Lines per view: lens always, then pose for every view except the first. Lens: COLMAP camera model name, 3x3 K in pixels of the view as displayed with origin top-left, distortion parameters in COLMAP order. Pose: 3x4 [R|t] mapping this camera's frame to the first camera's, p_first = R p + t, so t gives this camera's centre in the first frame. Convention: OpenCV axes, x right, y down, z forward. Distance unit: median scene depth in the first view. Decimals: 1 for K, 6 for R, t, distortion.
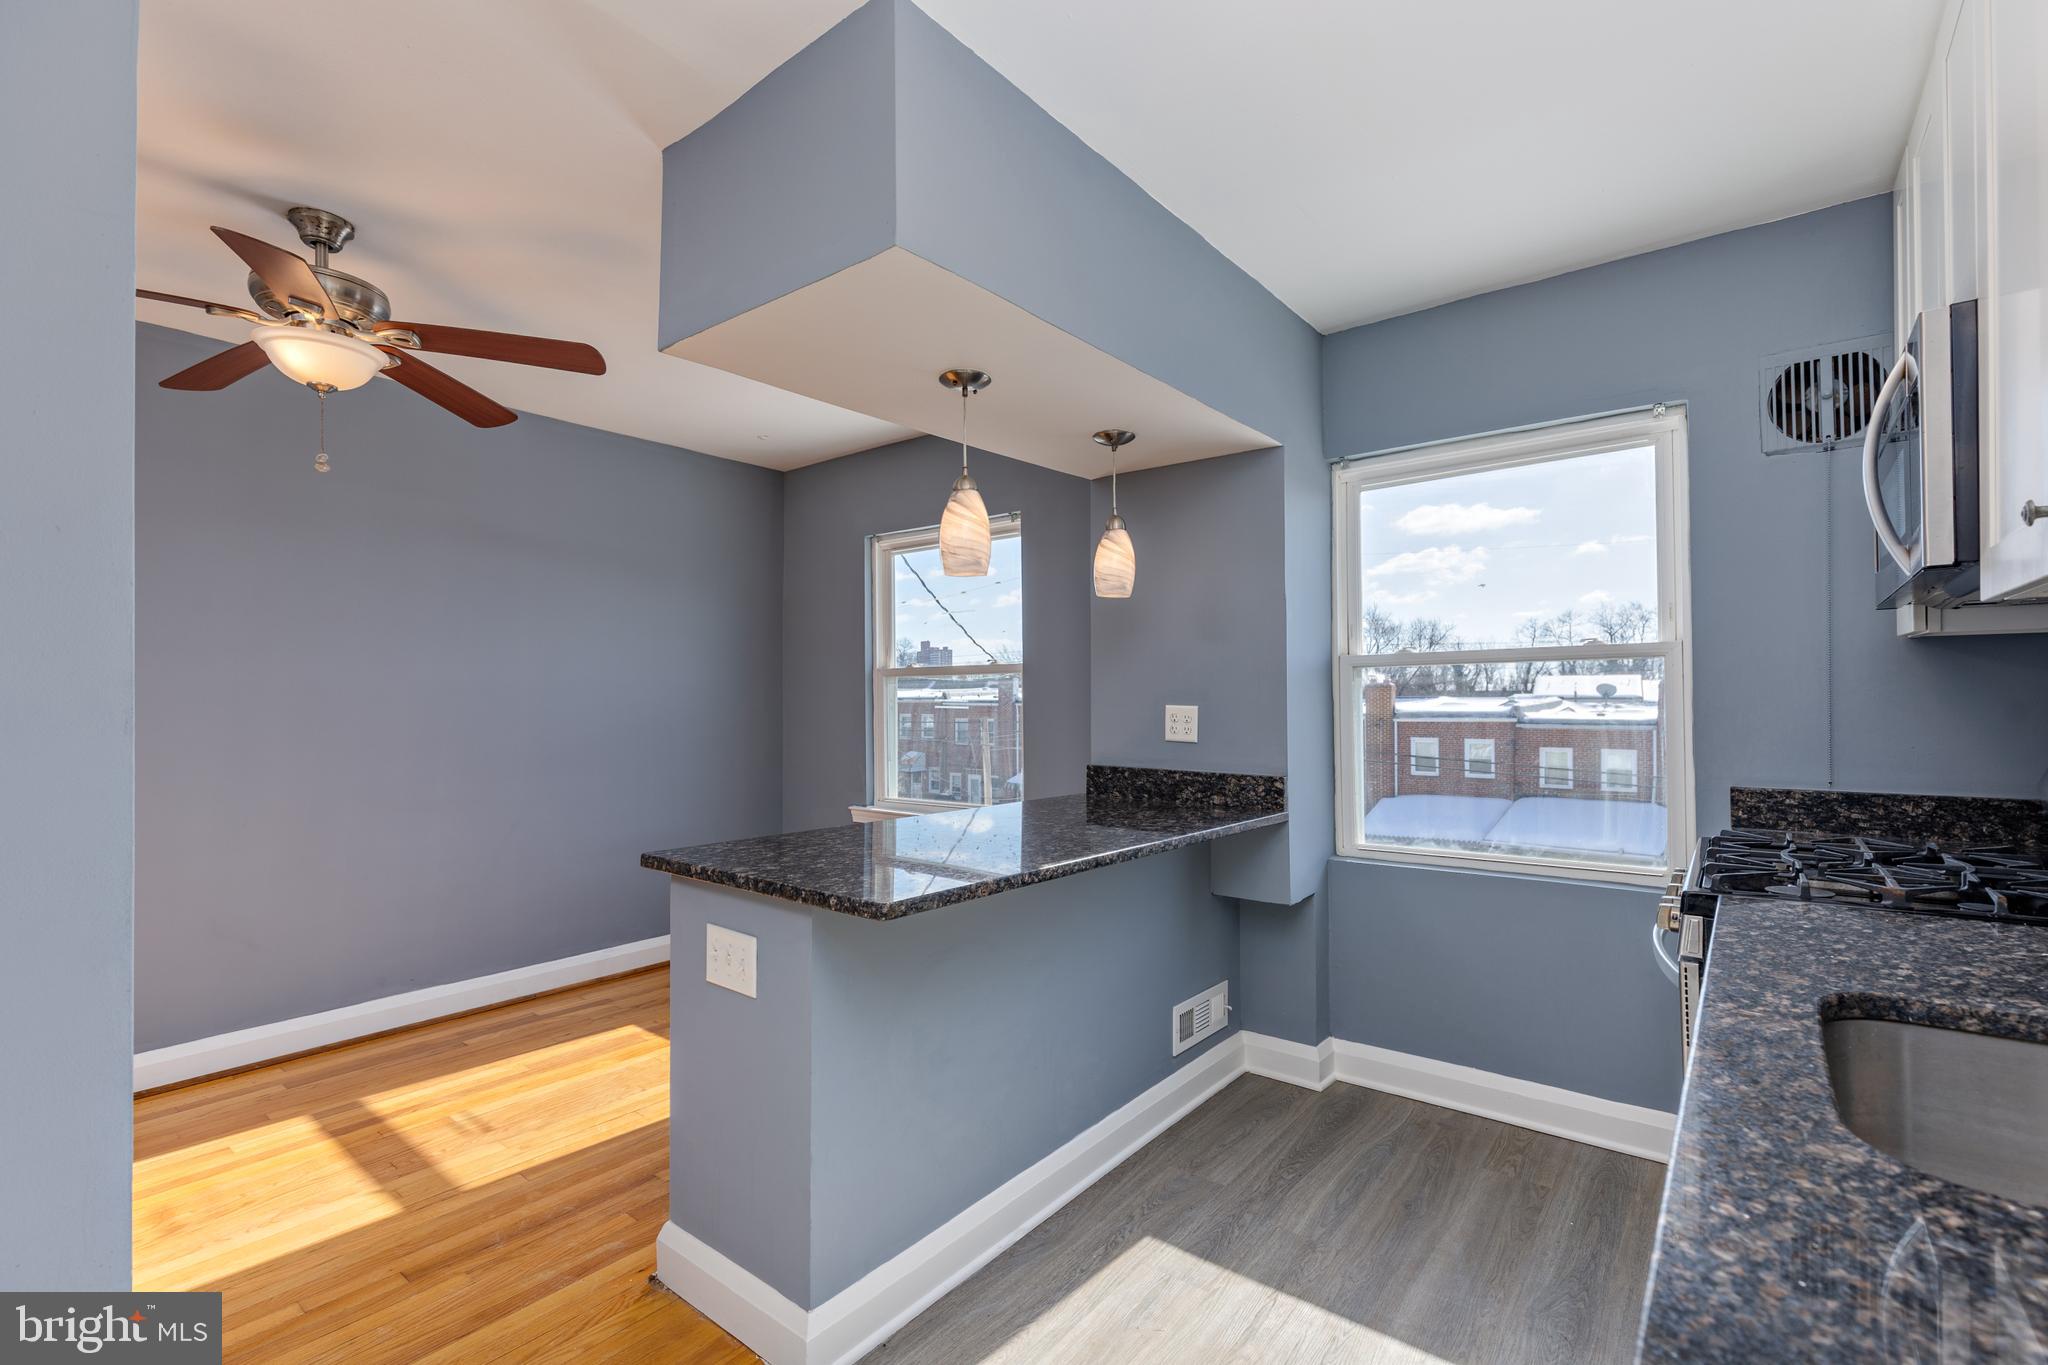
lens RADIAL K [[920.0, 0, 1033.1], [0, 920.0, 684.8], [0, 0, 1]] dist [0.010802, -0.000640]
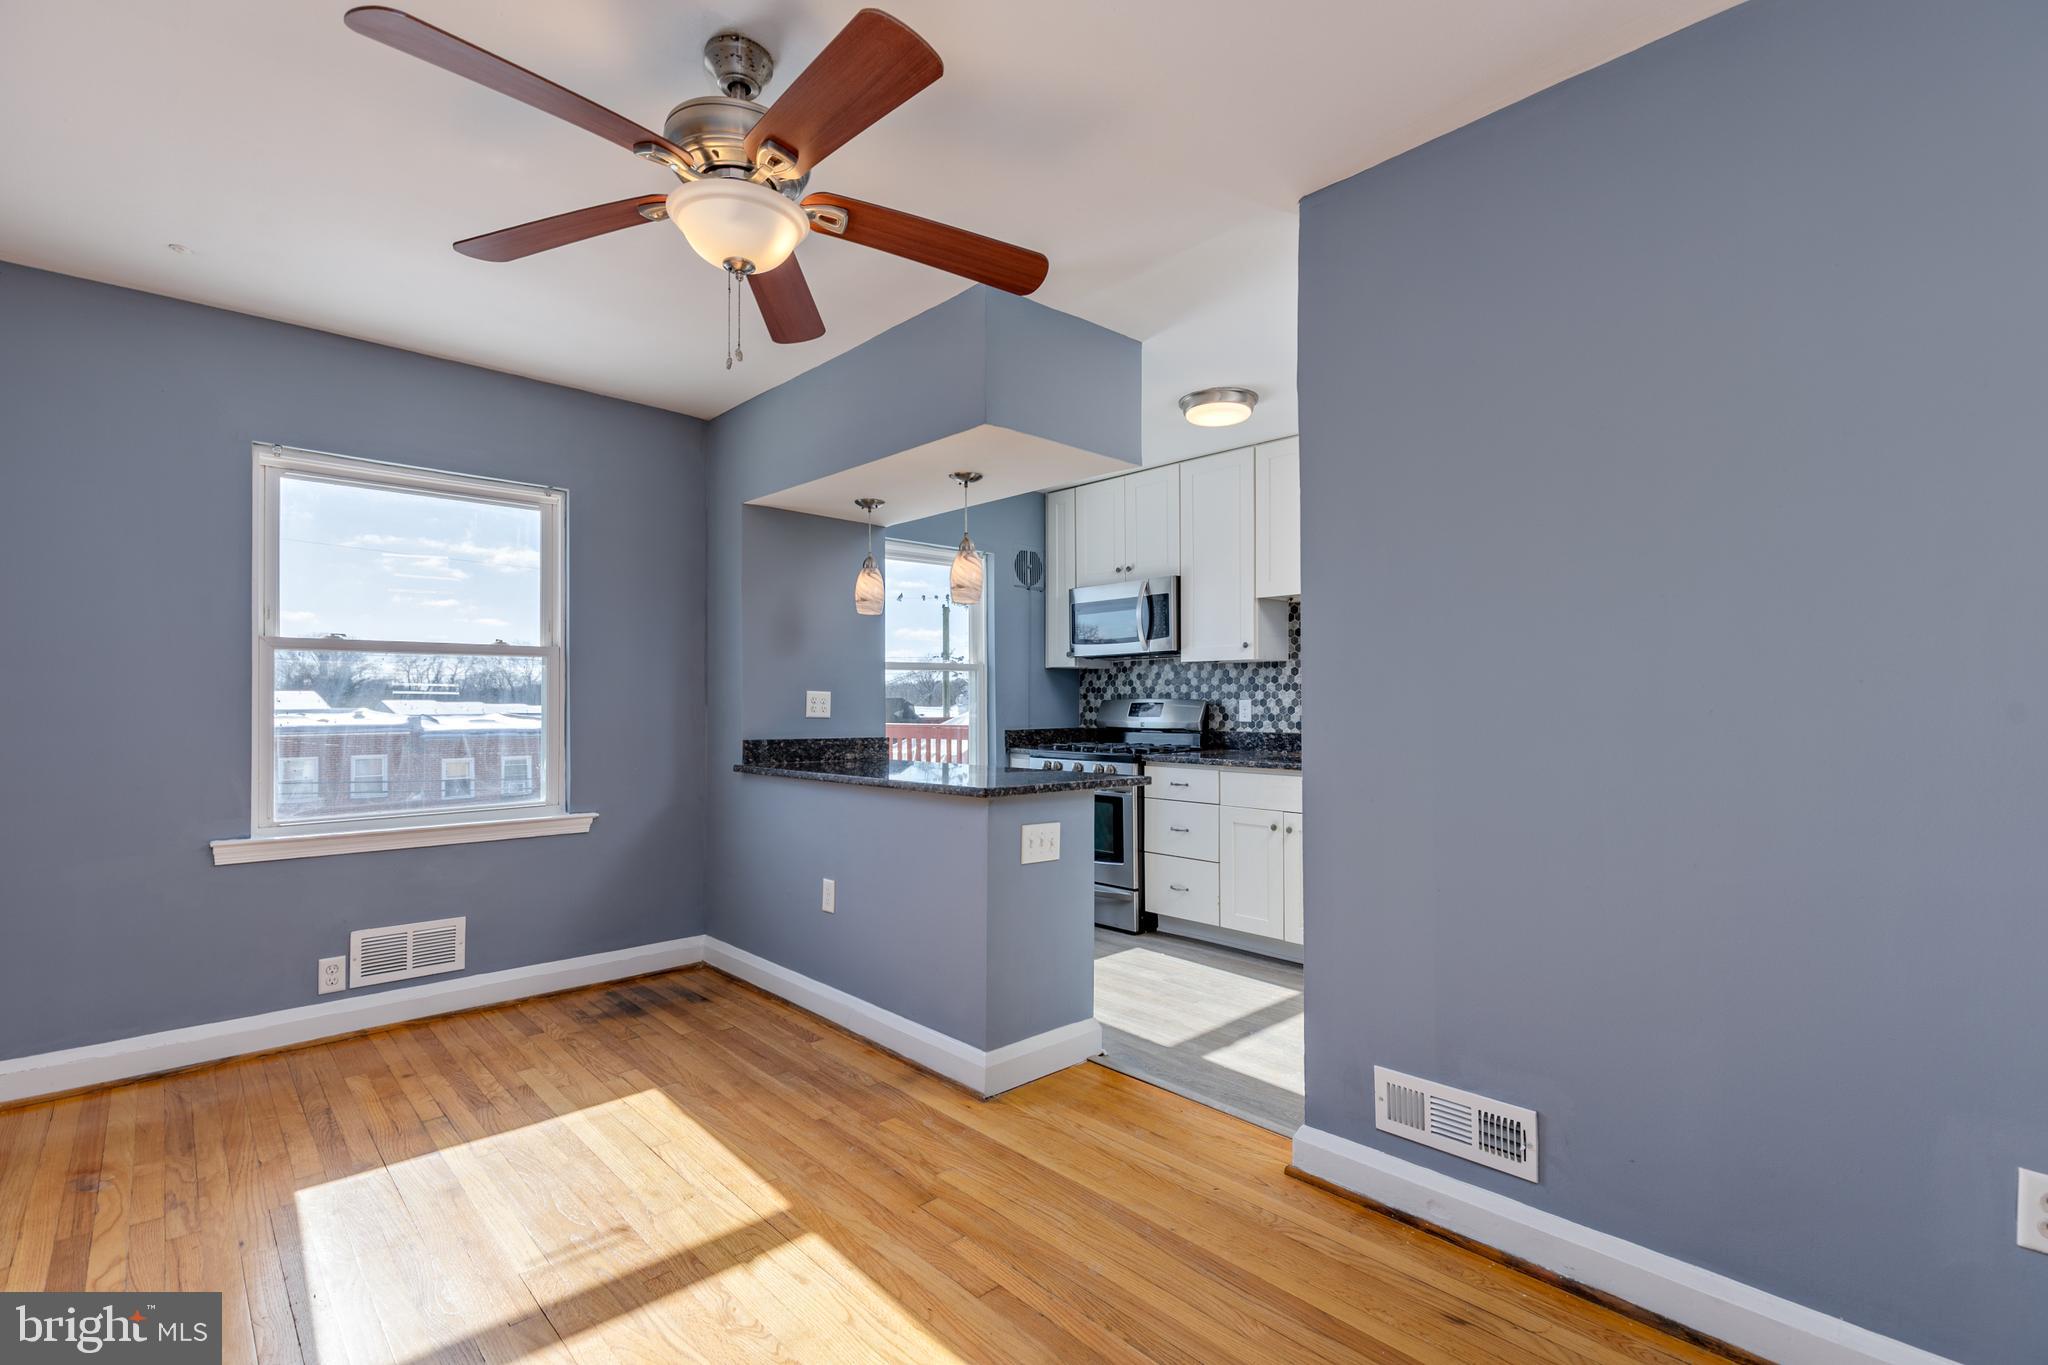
lens RADIAL K [[920.0, 0, 1031.3], [0, 920.0, 690.0], [0, 0, 1]] dist [0.010802, -0.000640]
pose [[0.140184, 0.020033, 0.989923, -1.255903], [-0.011879, 0.999757, -0.018550, 0.045824], [-0.990054, -0.009159, 0.140388, 0.534526]]
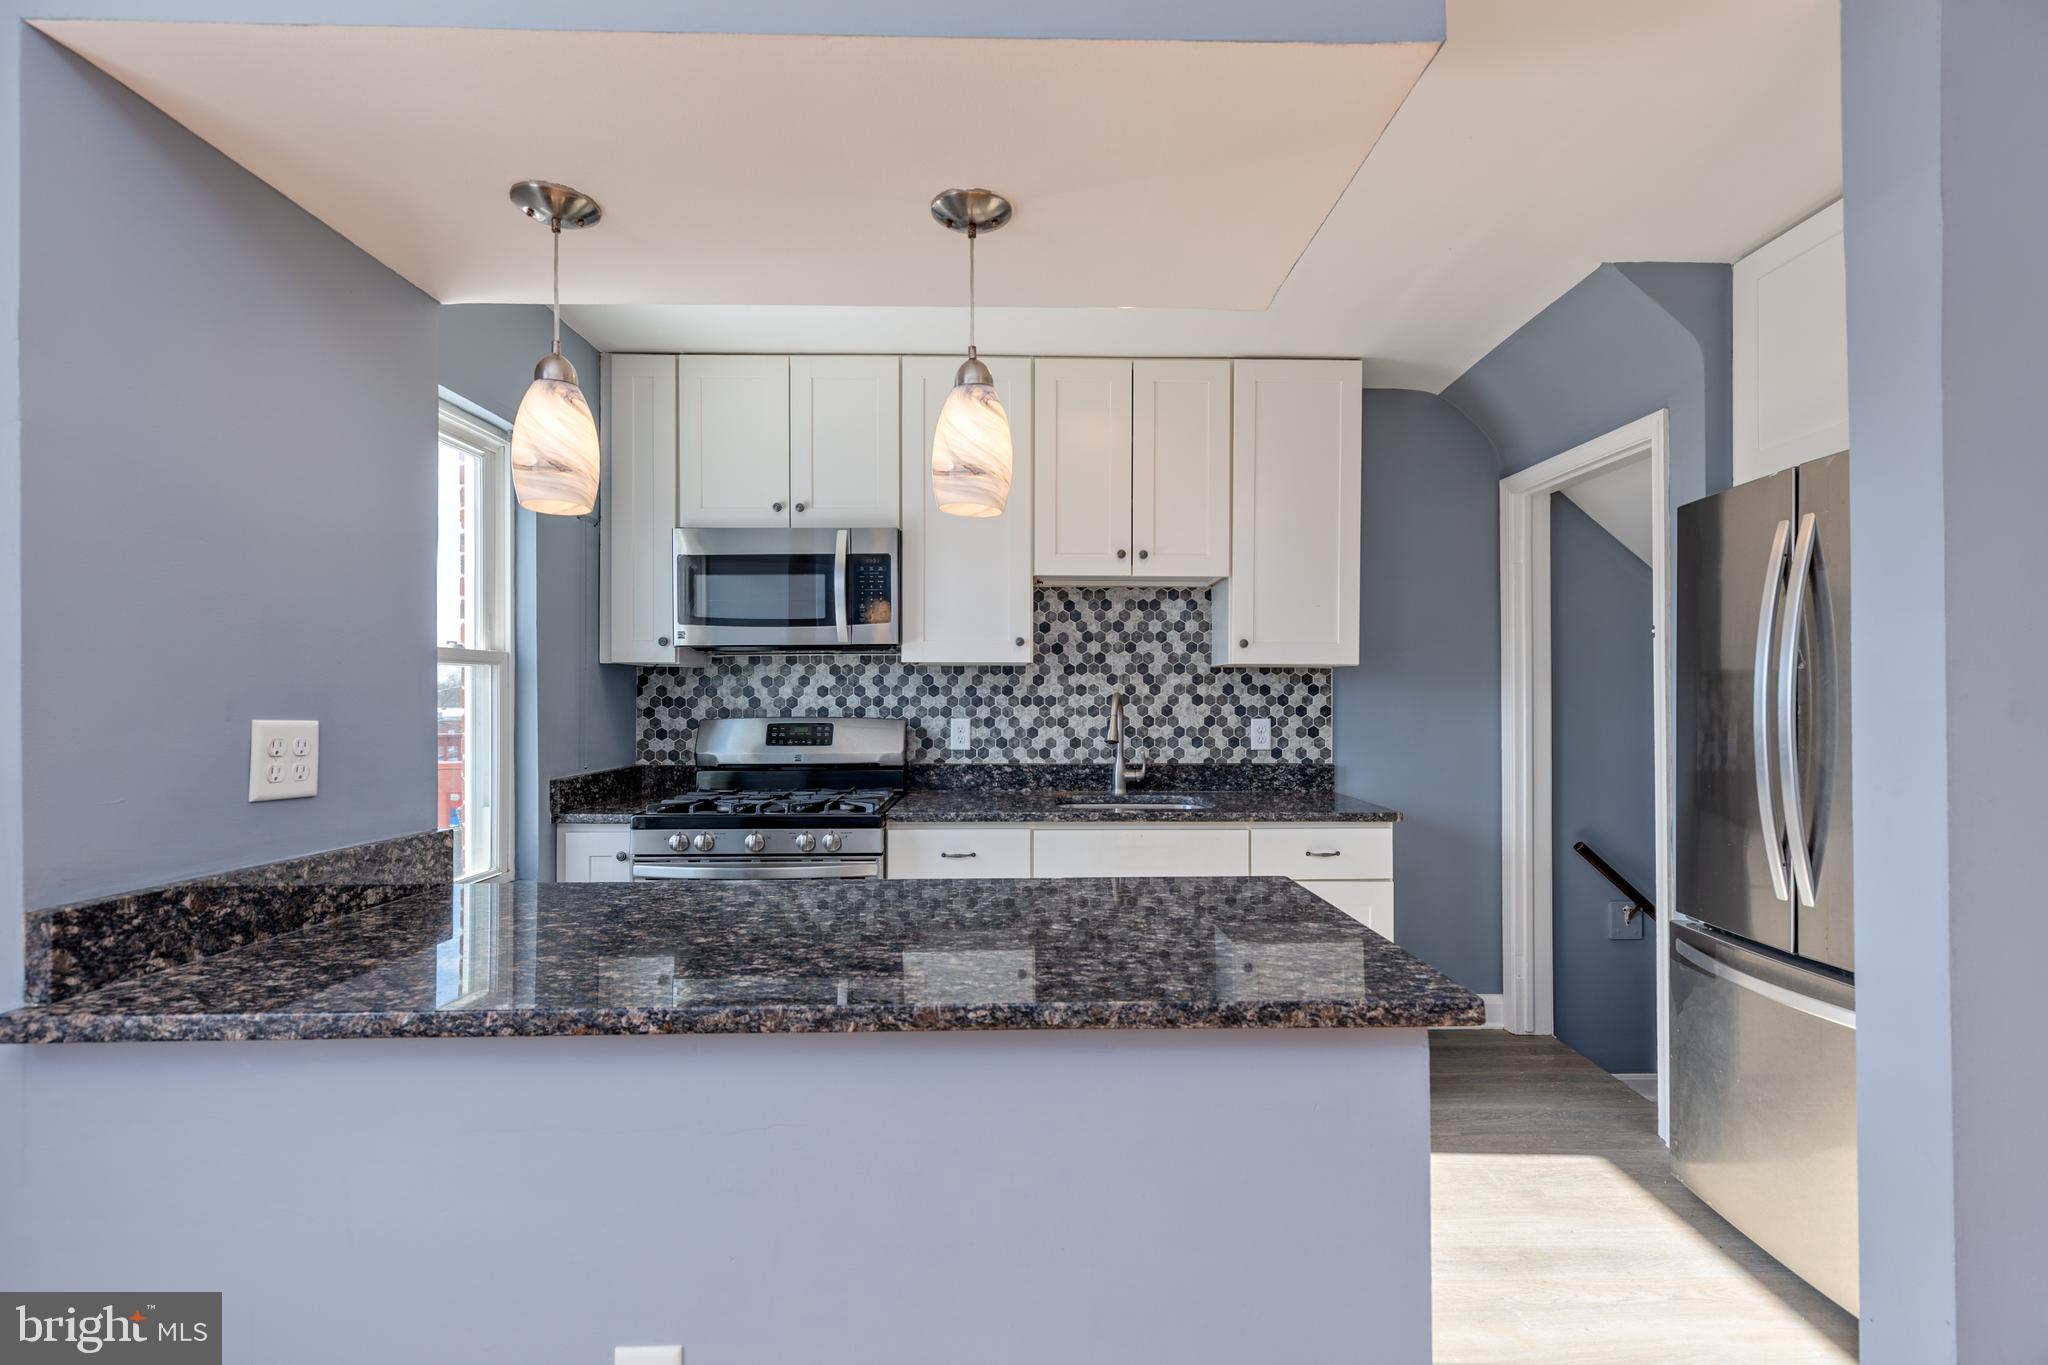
lens RADIAL K [[920.0, 0, 1034.2], [0, 920.0, 694.6], [0, 0, 1]] dist [0.010802, -0.000640]
pose [[-0.632532, 0.013456, 0.774417, -0.473088], [-0.003596, 0.999787, -0.020309, 0.019592], [-0.774526, -0.015631, -0.632350, 1.089714]]
